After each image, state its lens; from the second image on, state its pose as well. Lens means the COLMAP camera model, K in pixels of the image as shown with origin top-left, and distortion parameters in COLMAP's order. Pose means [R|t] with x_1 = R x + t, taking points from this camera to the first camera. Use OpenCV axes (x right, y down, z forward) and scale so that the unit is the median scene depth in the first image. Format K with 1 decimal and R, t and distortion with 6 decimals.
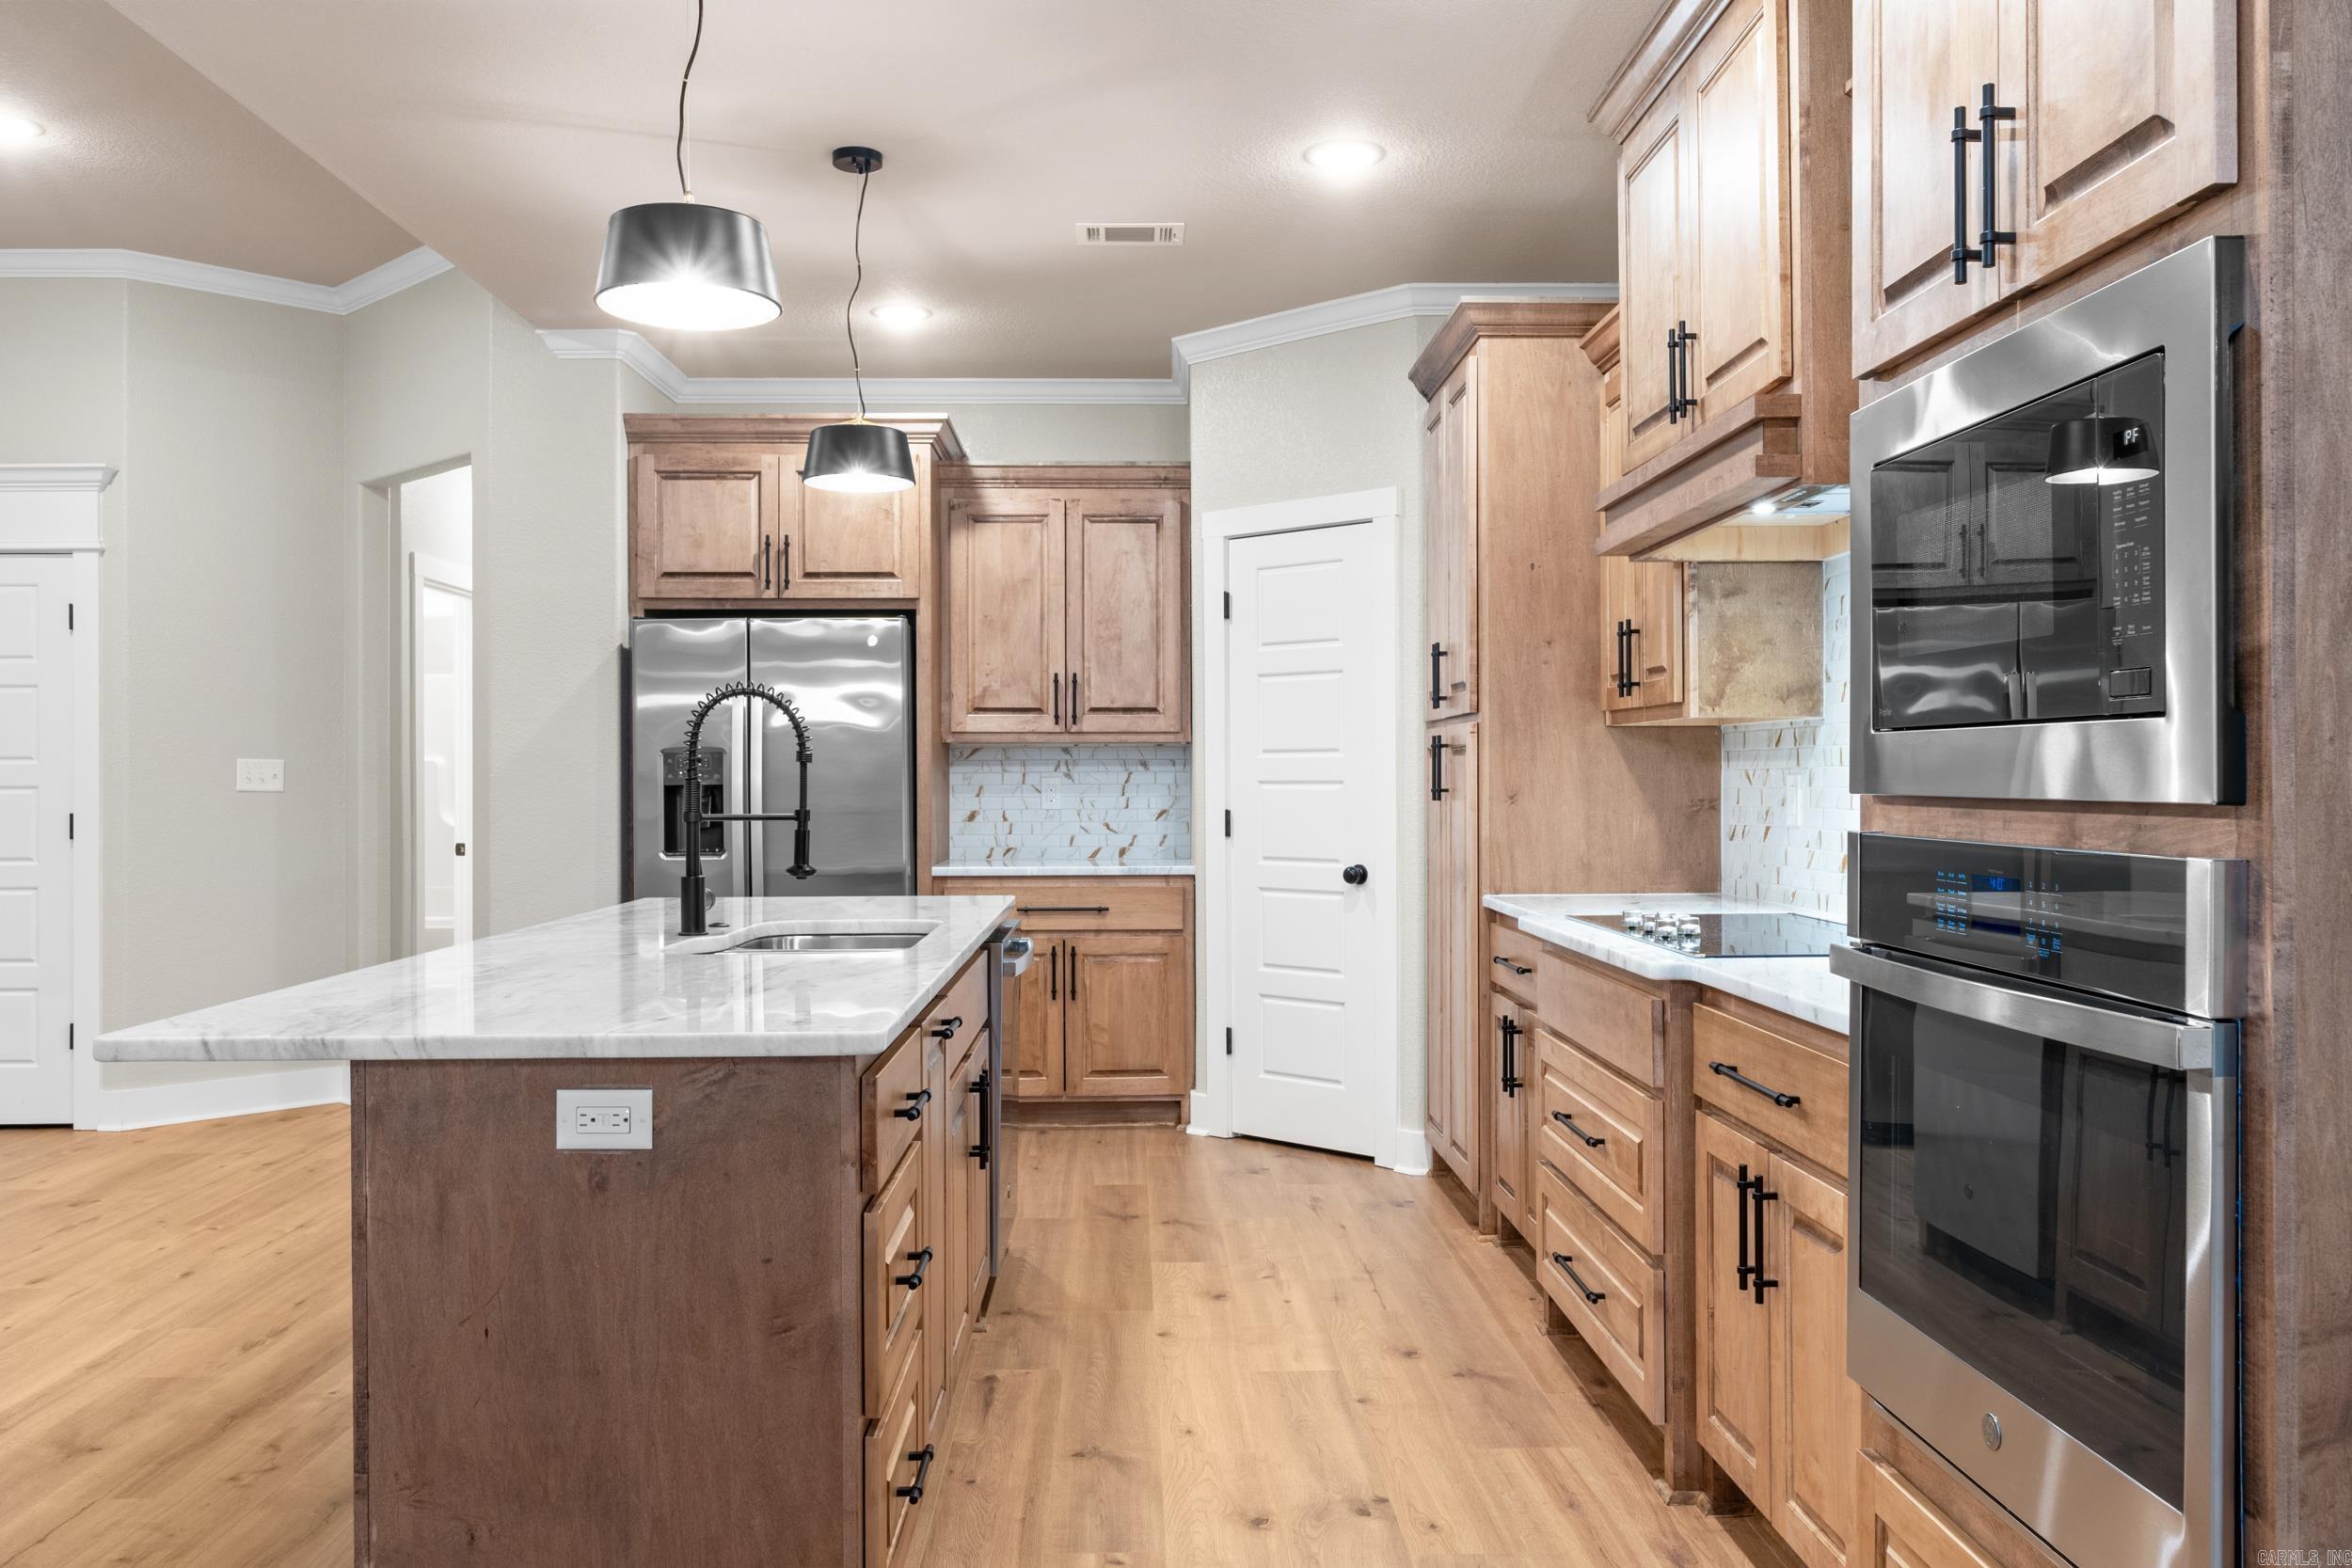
lens RADIAL K [[1827.7, 0, 1173.6], [0, 1827.7, 787.4], [0, 0, 1]] dist [0.002439, -0.005033]
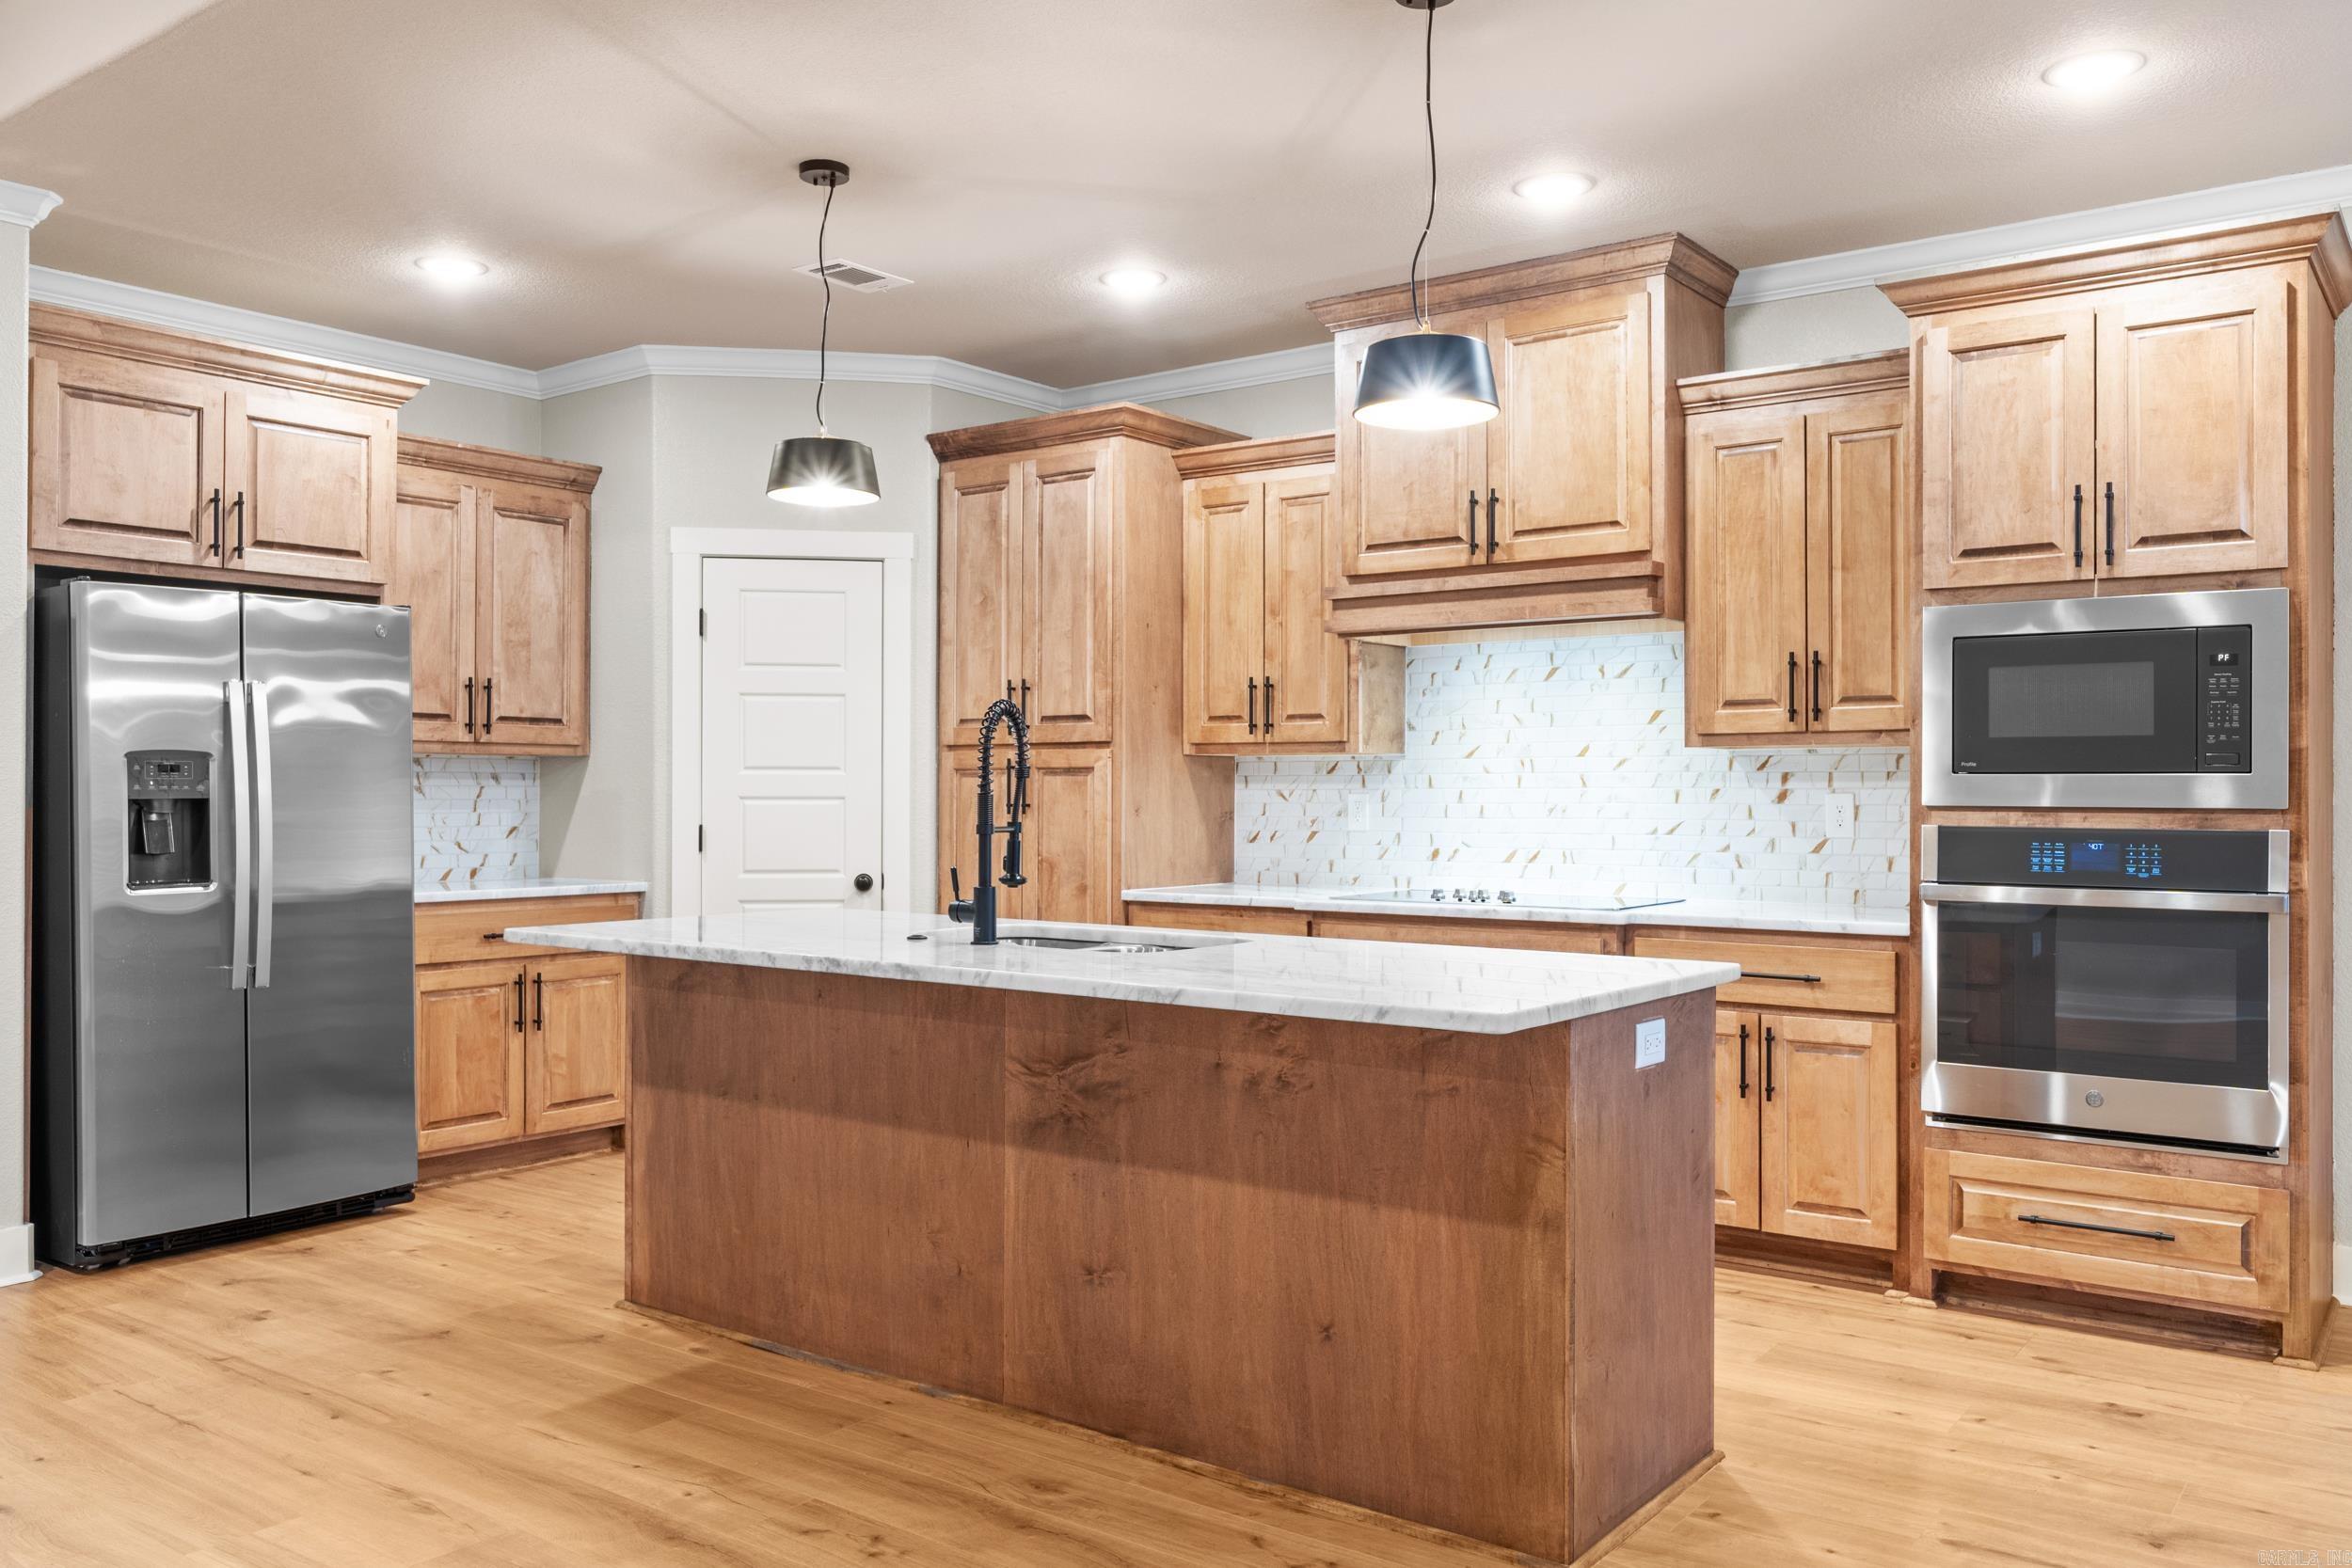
lens RADIAL K [[1827.7, 0, 1229.4], [0, 1827.7, 788.4], [0, 0, 1]] dist [0.002439, -0.005033]
pose [[0.604343, 0.007747, 0.796687, -0.589928], [-0.000356, 0.999955, -0.009454, 0.001497], [-0.796724, 0.005430, 0.604318, 0.156330]]
